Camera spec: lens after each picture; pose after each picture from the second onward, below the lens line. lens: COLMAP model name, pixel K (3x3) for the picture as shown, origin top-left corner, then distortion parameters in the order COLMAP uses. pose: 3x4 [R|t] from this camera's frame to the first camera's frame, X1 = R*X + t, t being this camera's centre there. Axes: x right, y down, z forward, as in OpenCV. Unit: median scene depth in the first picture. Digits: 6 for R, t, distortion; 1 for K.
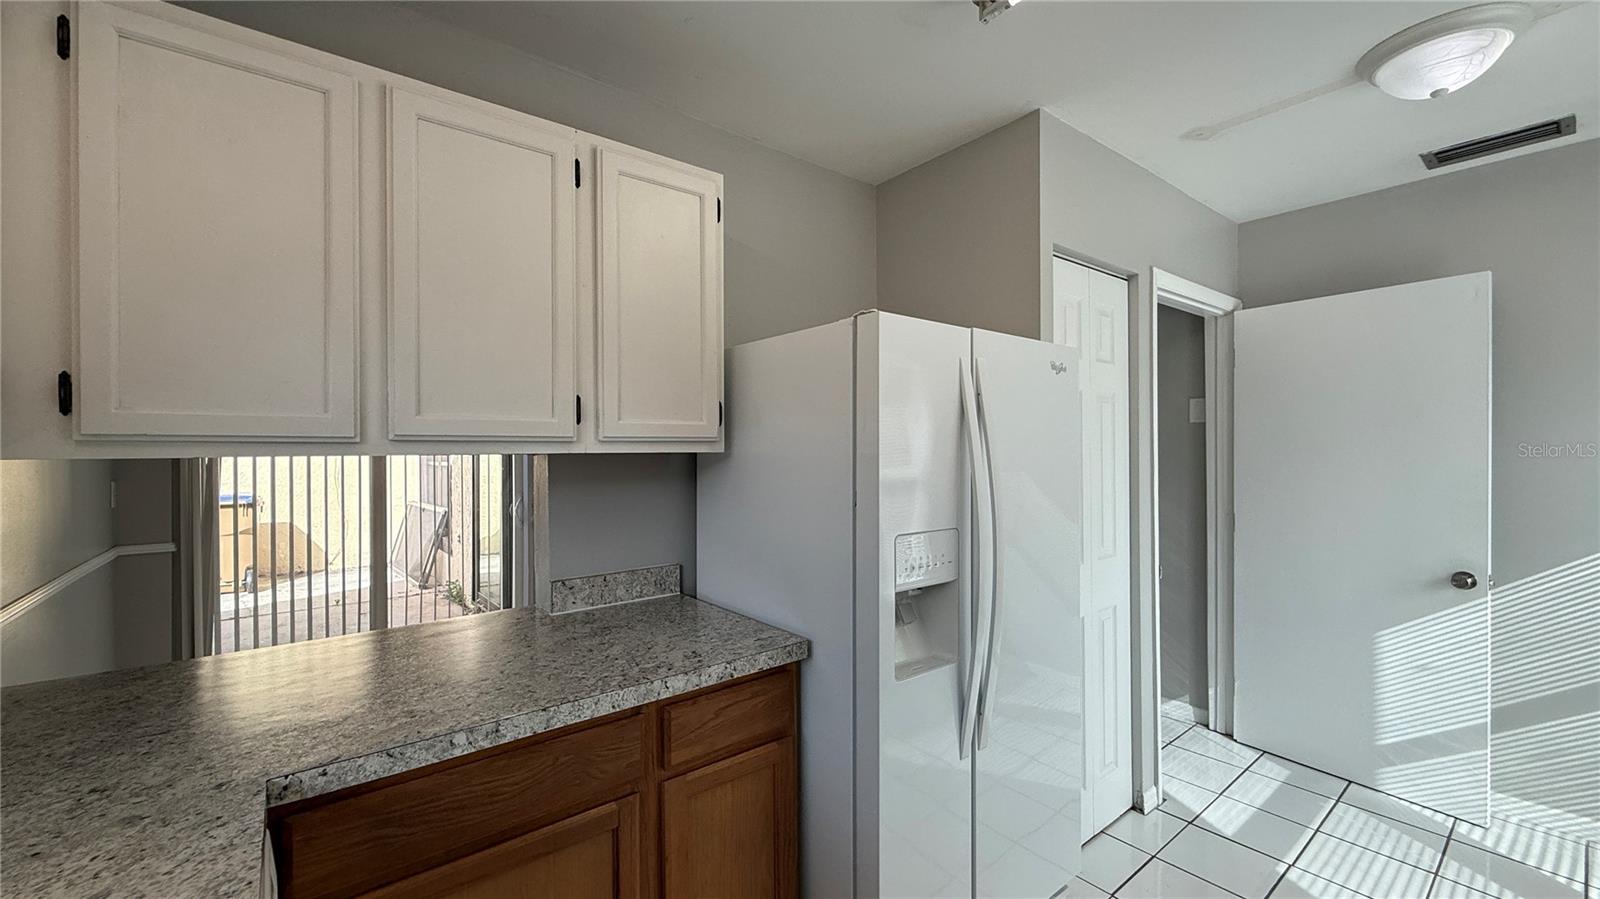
lens RADIAL K [[634.9, 0, 797.6], [0, 634.9, 449.1], [0, 0, 1]] dist [-0.001617, -0.000099]
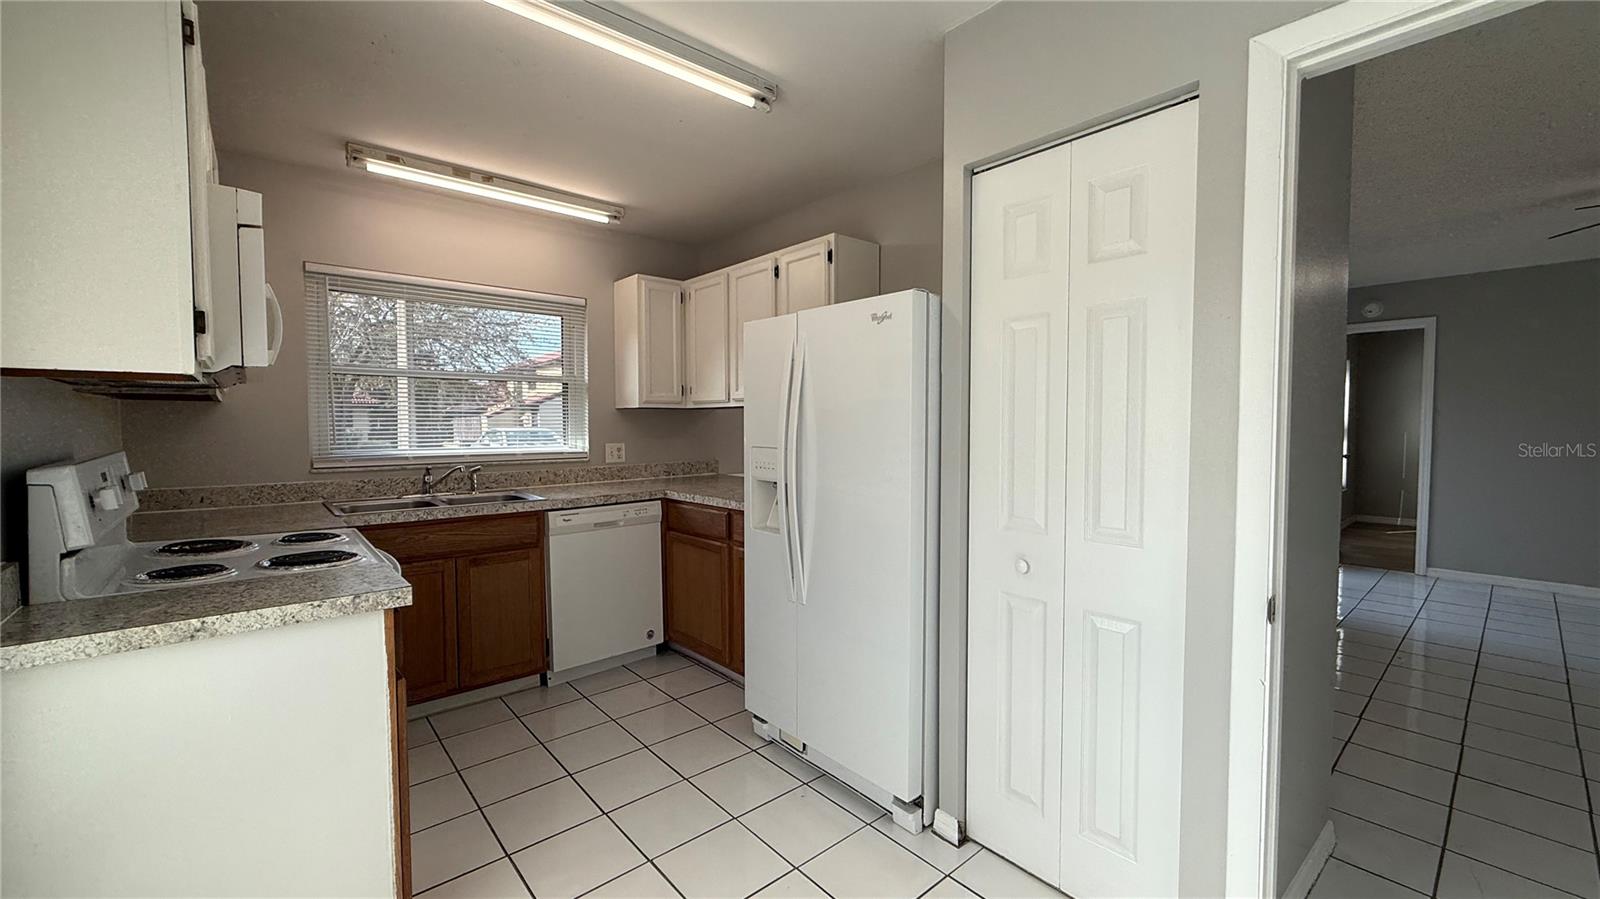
lens RADIAL K [[634.9, 0, 797.6], [0, 634.9, 449.1], [0, 0, 1]] dist [-0.001617, -0.000099]
pose [[0.040160, 0.048341, -0.998023, 1.542978], [0.007788, 0.998784, 0.048691, 0.043662], [0.999163, -0.009728, 0.039735, 0.839988]]
